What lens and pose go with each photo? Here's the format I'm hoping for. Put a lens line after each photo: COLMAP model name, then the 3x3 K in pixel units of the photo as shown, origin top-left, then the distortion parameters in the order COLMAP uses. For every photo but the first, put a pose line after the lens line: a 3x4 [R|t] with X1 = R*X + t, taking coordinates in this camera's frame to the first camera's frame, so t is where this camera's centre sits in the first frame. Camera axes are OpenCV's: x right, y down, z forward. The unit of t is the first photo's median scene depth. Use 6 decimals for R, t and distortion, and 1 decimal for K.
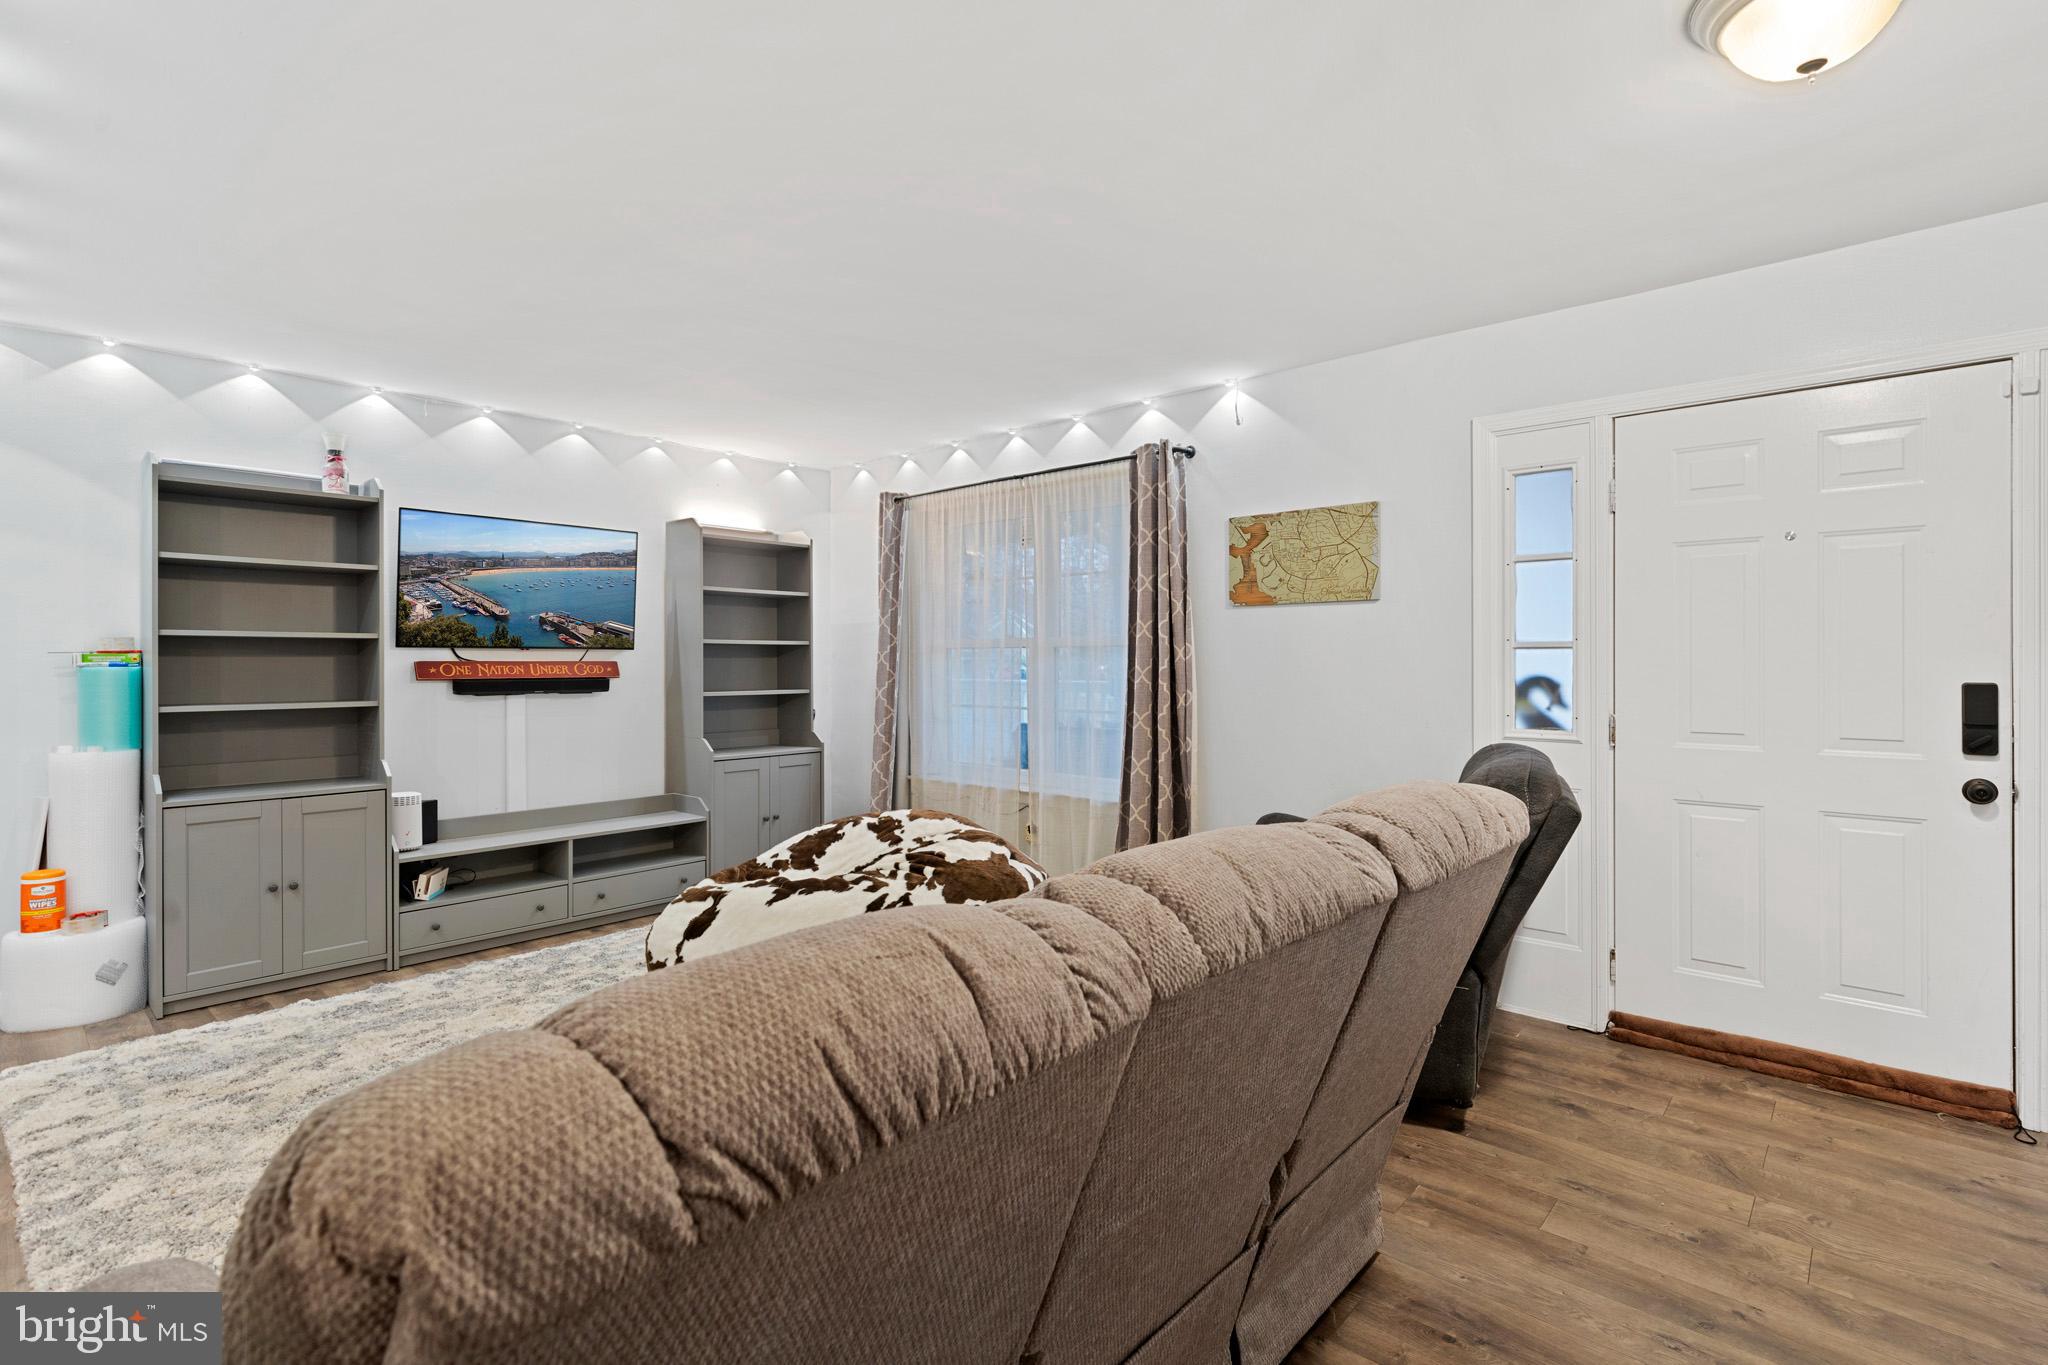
lens RADIAL K [[947.5, 0, 1030.5], [0, 947.5, 660.0], [0, 0, 1]] dist [-0.000994, 0.001213]
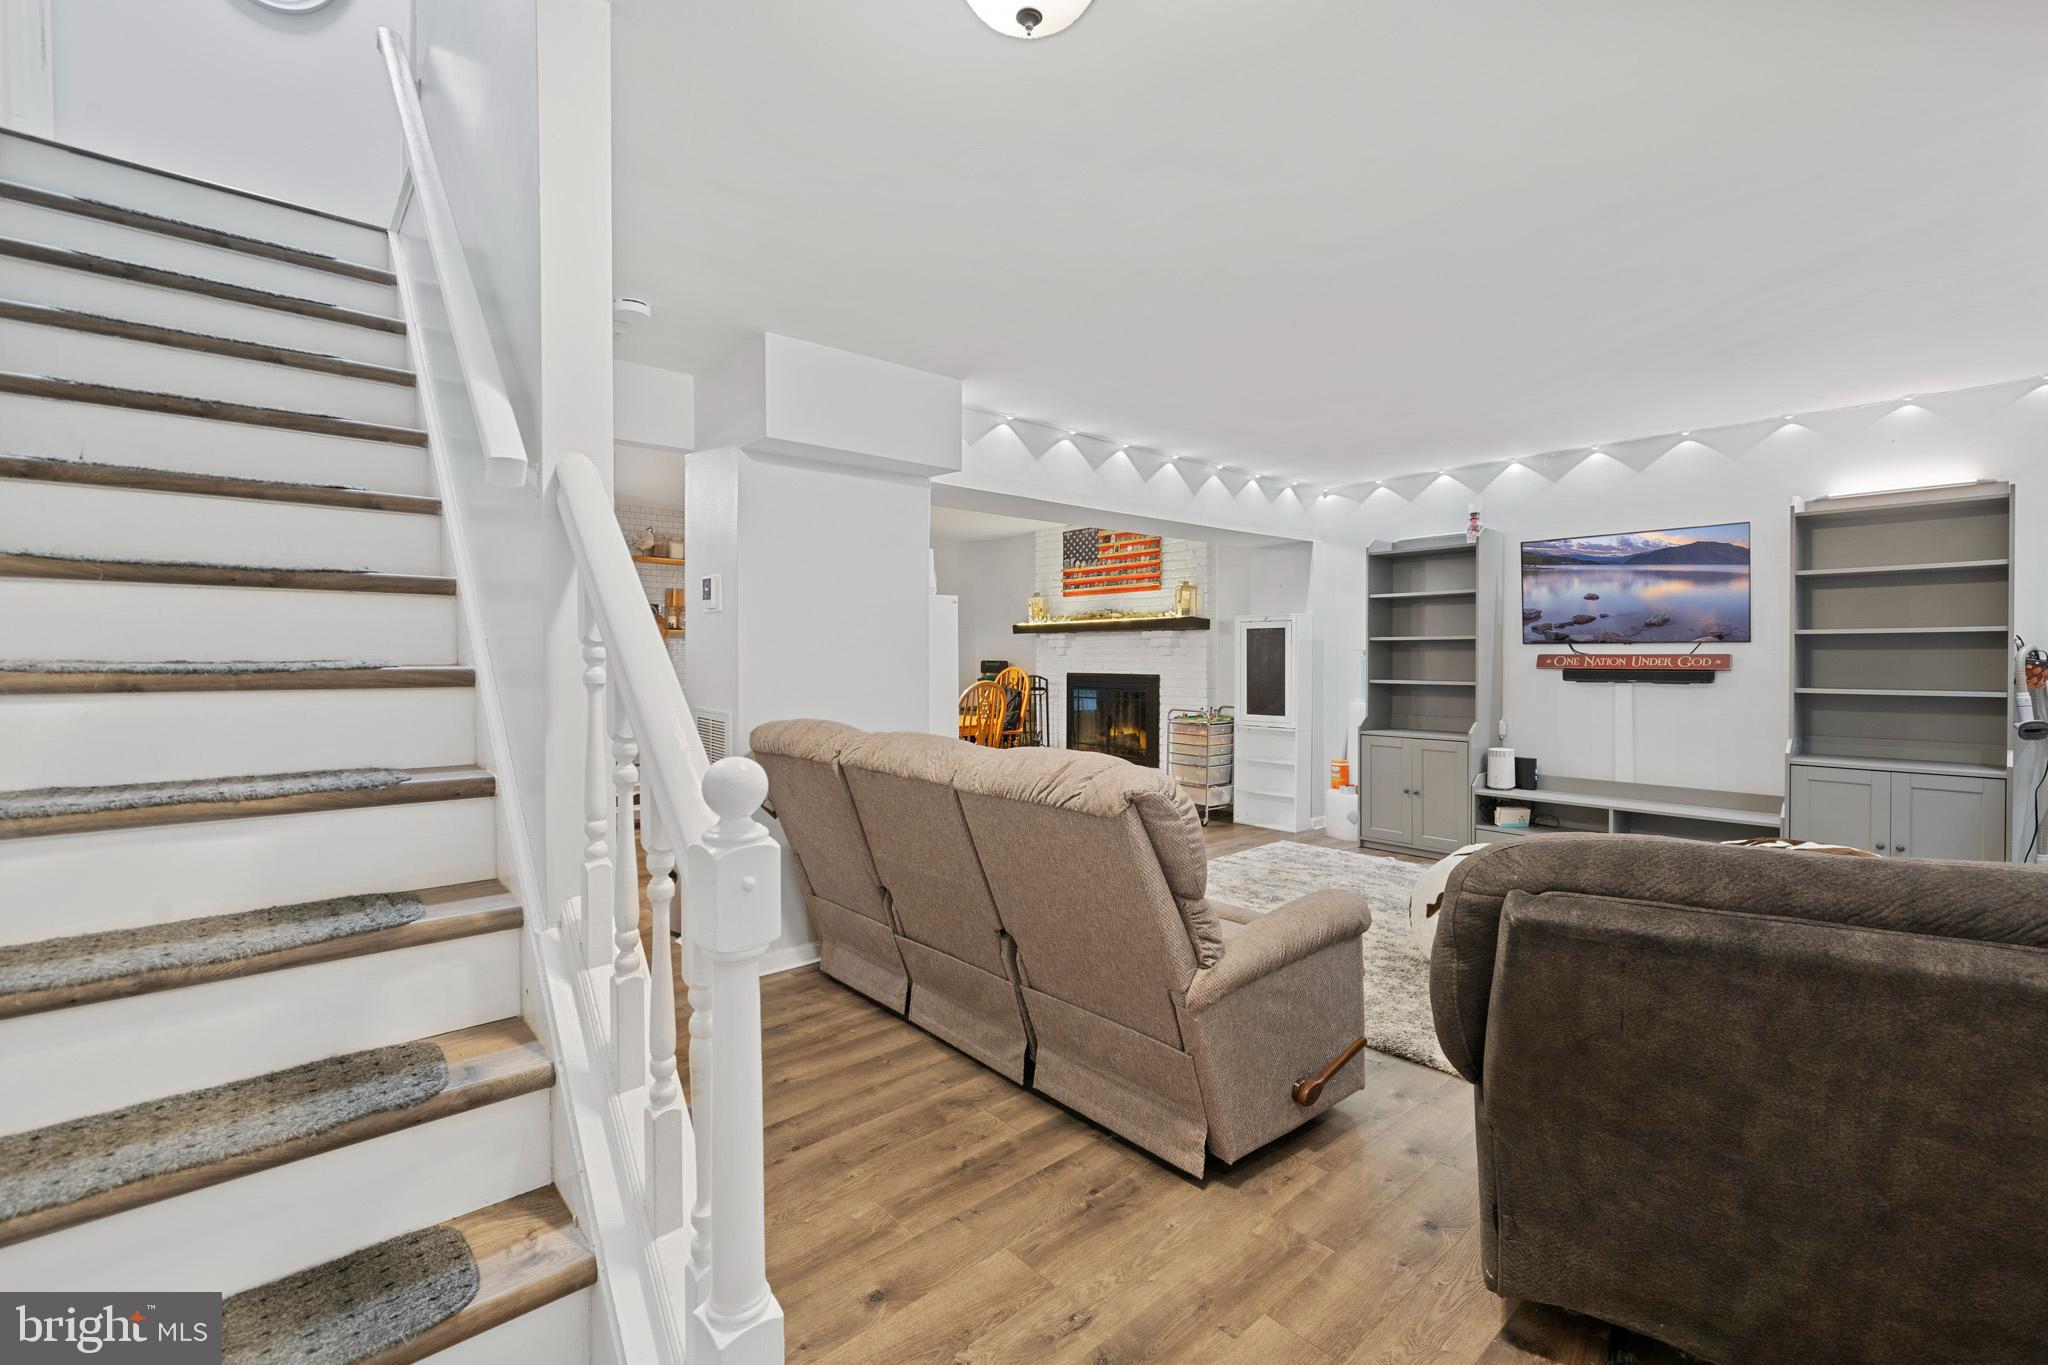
lens RADIAL K [[872.9, 0, 1029.0], [0, 872.9, 668.4], [0, 0, 1]] dist [-0.002334, 0.000800]
pose [[-0.115159, 0.017284, -0.993197, 0.877790], [0.004697, 0.999847, 0.016855, -0.003831], [0.993336, -0.002724, -0.115222, 0.572480]]
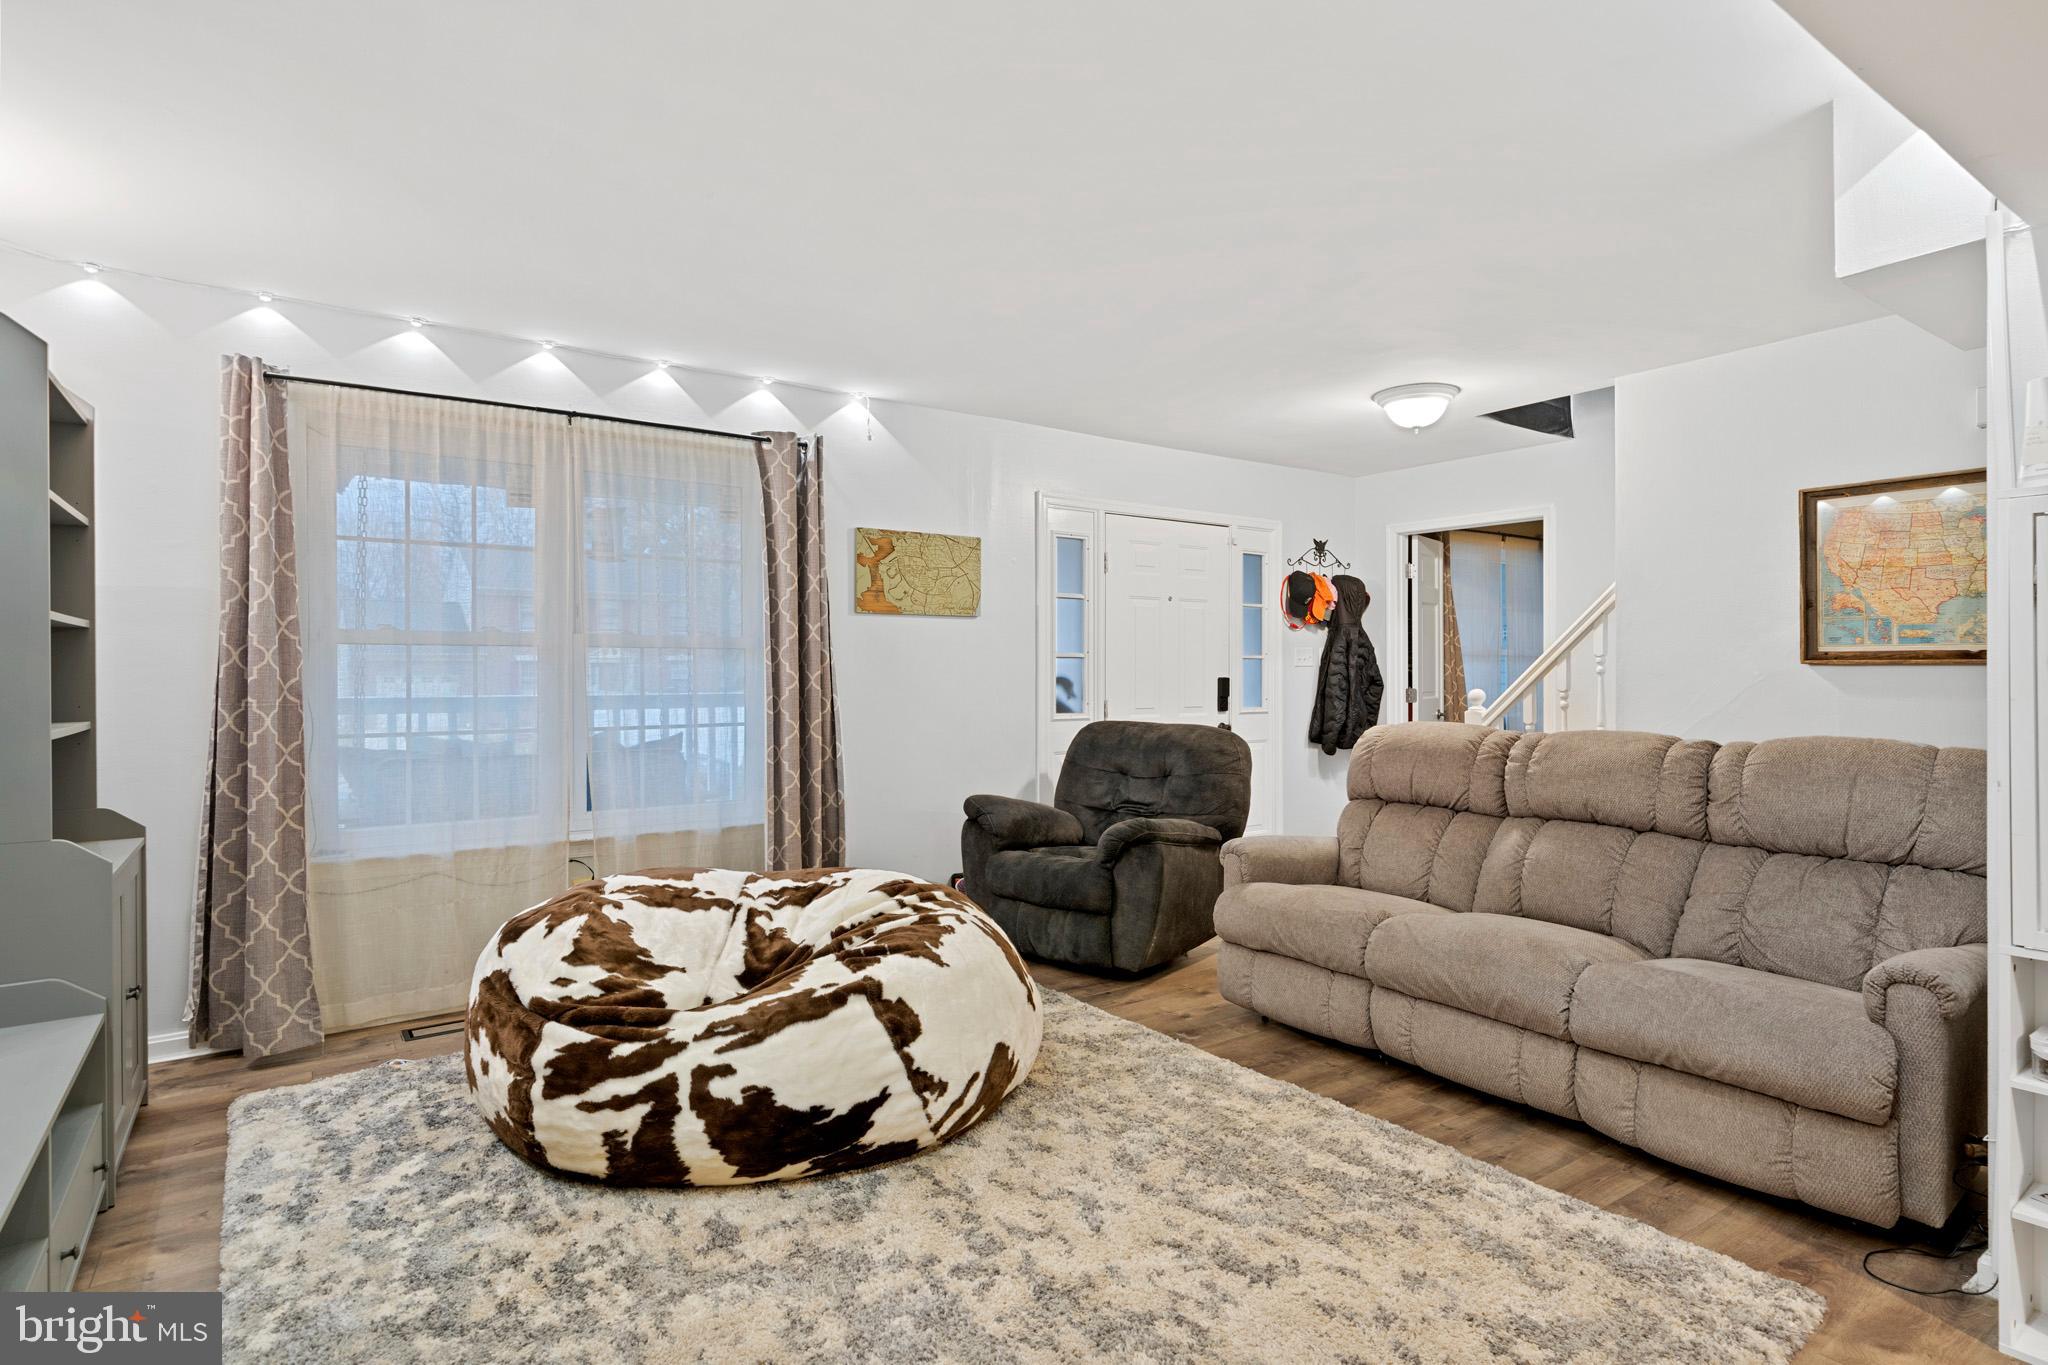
lens RADIAL K [[1037.4, 0, 1029.4], [0, 1037.4, 675.2], [0, 0, 1]] dist [0.000518, 0.000103]
pose [[0.227699, -0.002657, 0.973728, -1.086682], [0.000485, 0.999996, 0.002615, 0.011131], [-0.973731, -0.000123, 0.227700, 0.716500]]
